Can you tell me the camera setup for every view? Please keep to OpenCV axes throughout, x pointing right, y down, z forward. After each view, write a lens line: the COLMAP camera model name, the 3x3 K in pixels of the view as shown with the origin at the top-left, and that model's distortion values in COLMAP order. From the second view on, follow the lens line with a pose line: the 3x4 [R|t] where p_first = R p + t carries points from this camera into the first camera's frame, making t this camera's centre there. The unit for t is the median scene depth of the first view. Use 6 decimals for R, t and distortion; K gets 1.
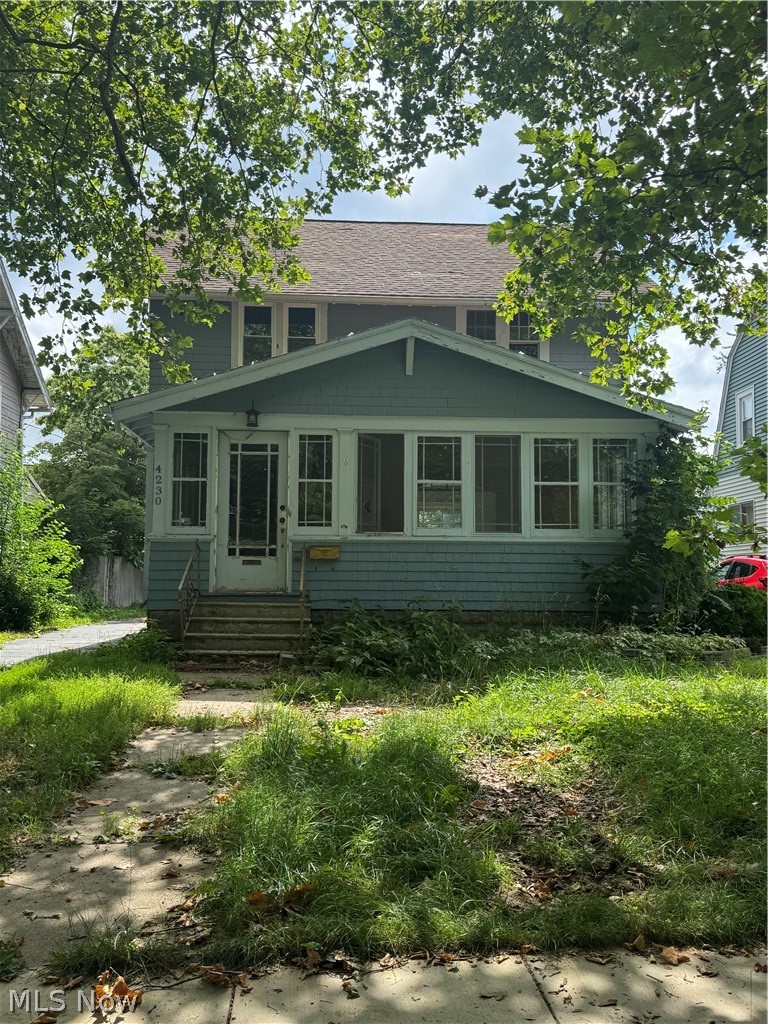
lens RADIAL K [[930.8, 0, 384.4], [0, 930.8, 505.3], [0, 0, 1]] dist [0.024468, 0.000000]
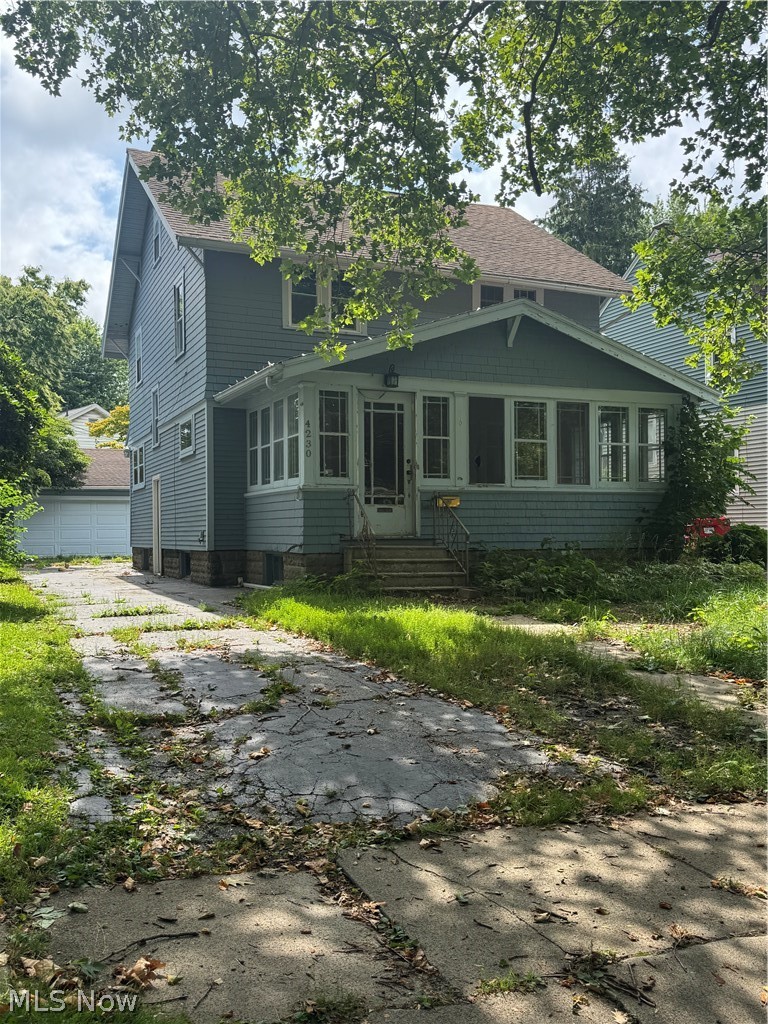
lens RADIAL K [[930.8, 0, 381.3], [0, 930.8, 517.9], [0, 0, 1]] dist [0.024468, 0.000000]
pose [[0.942610, -0.007010, 0.333822, -0.515905], [-0.016631, 0.997553, 0.067908, -0.004798], [-0.333481, -0.069563, 0.940187, -0.046919]]
